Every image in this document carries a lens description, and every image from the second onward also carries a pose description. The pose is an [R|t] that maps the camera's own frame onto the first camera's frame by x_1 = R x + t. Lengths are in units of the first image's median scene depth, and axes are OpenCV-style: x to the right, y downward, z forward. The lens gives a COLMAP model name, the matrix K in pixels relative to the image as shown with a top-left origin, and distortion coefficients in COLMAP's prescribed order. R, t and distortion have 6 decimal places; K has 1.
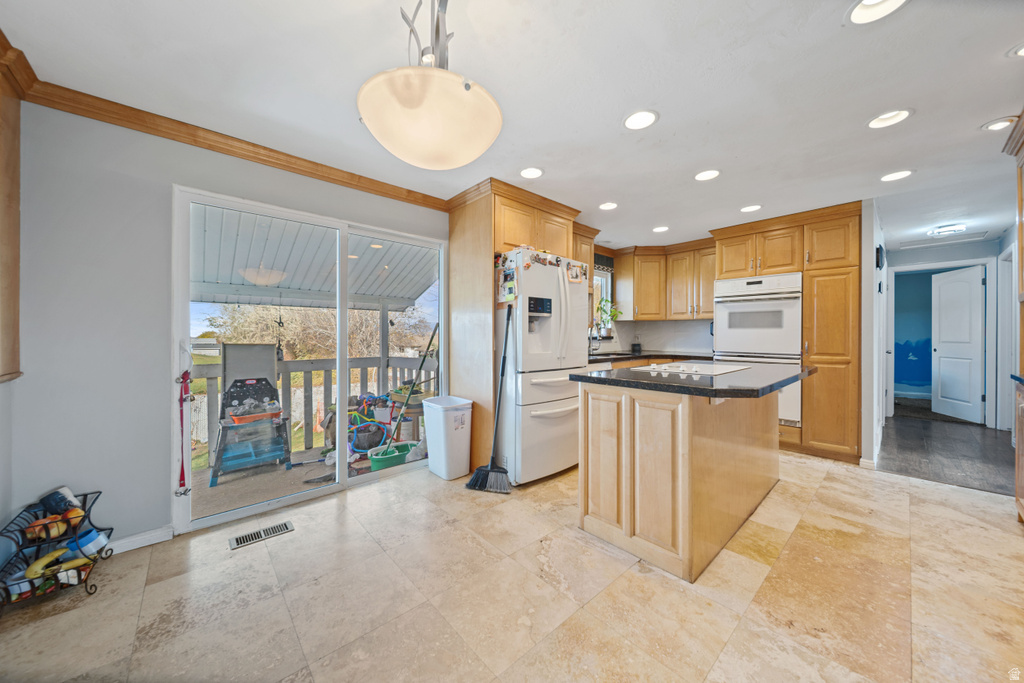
lens RADIAL K [[354.3, 0, 509.0], [0, 354.3, 337.0], [0, 0, 1]] dist [0.001423, -0.000058]
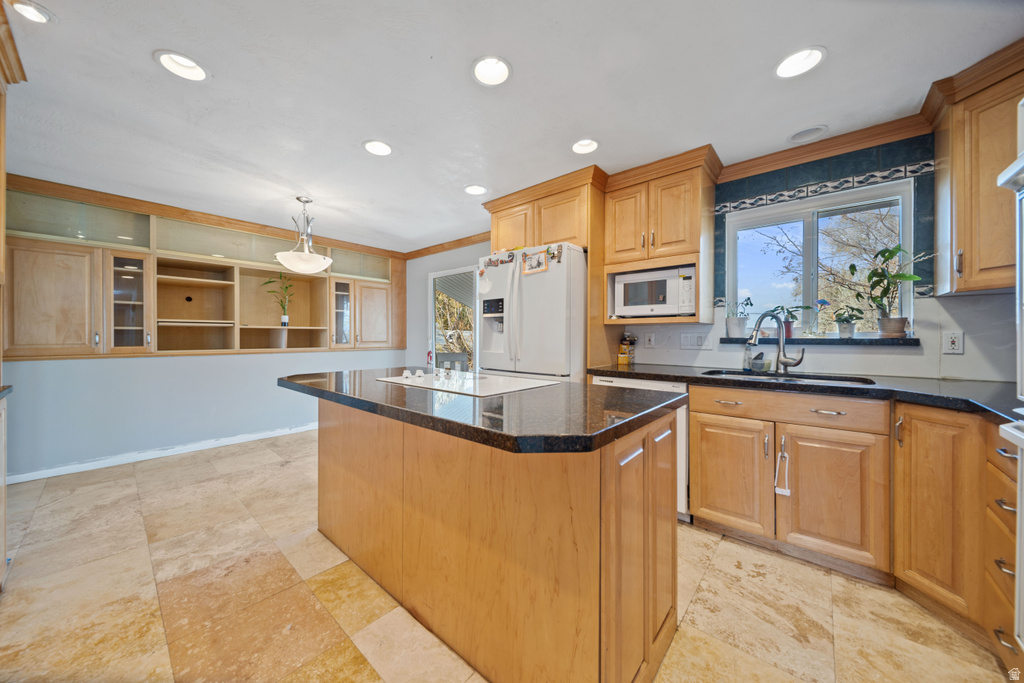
lens RADIAL K [[354.3, 0, 509.1], [0, 354.3, 338.8], [0, 0, 1]] dist [0.001423, -0.000058]
pose [[0.121902, 0.003155, -0.992537, 1.186686], [-0.009330, 0.999954, 0.002032, 0.003716], [0.992498, 0.009012, 0.121925, 0.970913]]
